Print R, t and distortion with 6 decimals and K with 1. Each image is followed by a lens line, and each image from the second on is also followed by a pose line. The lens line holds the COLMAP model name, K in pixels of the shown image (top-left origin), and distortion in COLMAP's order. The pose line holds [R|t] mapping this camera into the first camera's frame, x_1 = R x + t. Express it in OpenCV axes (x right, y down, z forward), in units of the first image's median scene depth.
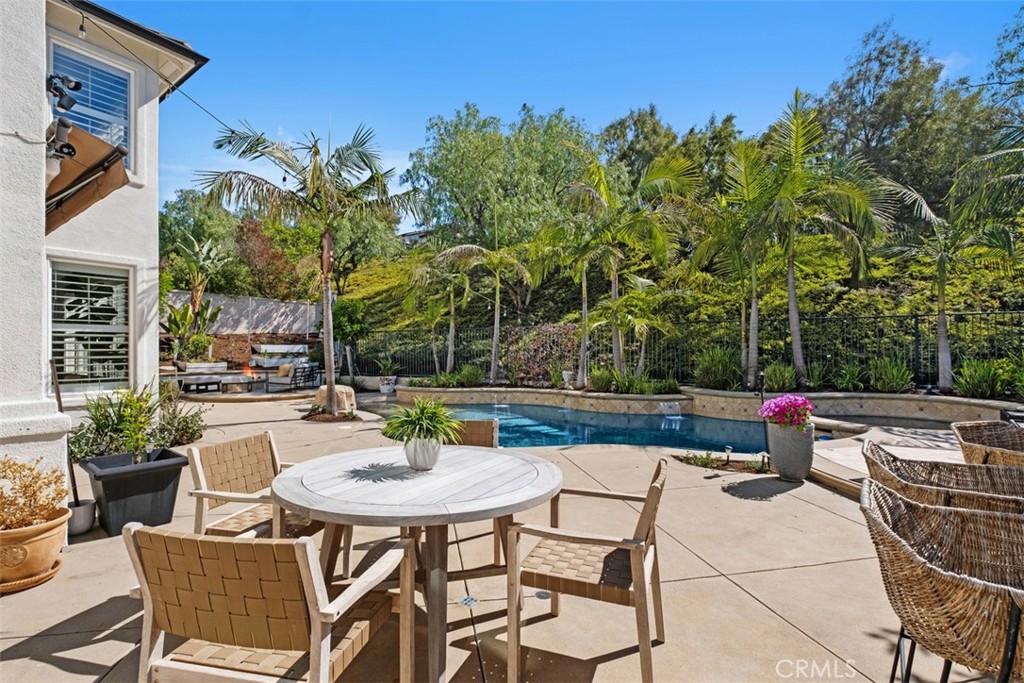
lens RADIAL K [[452.7, 0, 511.0], [0, 452.7, 357.9], [0, 0, 1]] dist [-0.004101, -0.004066]
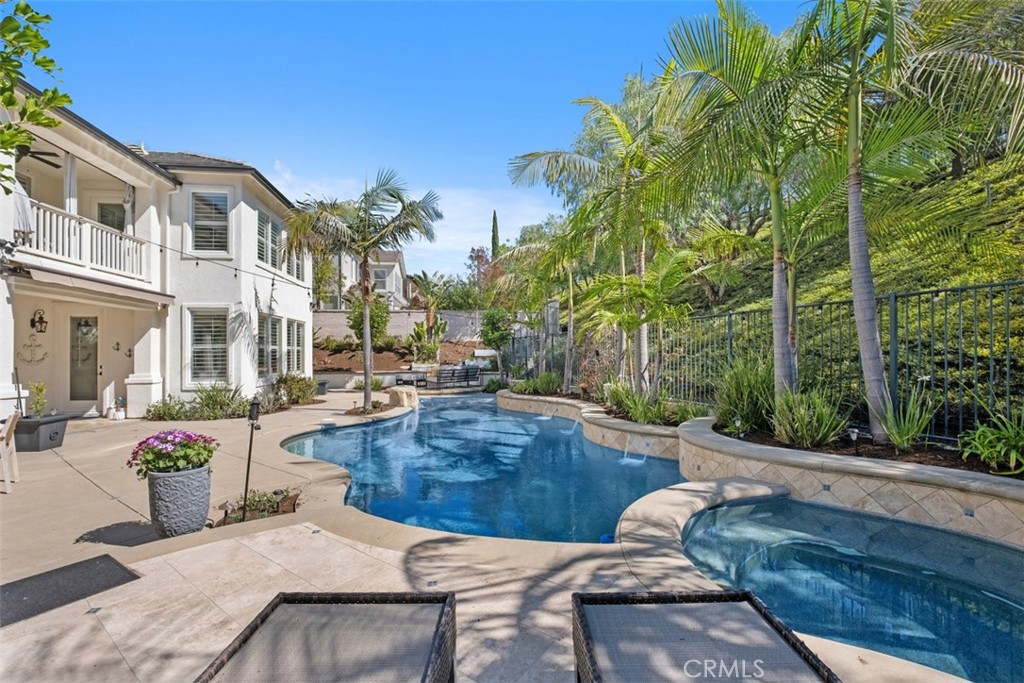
lens RADIAL K [[452.7, 0, 511.0], [0, 452.7, 357.9], [0, 0, 1]] dist [-0.004101, -0.004066]
pose [[0.669431, 0.006193, -0.742848, 0.749501], [-0.005115, 0.999980, 0.003727, -0.021022], [0.742857, 0.001305, 0.669449, 0.438365]]
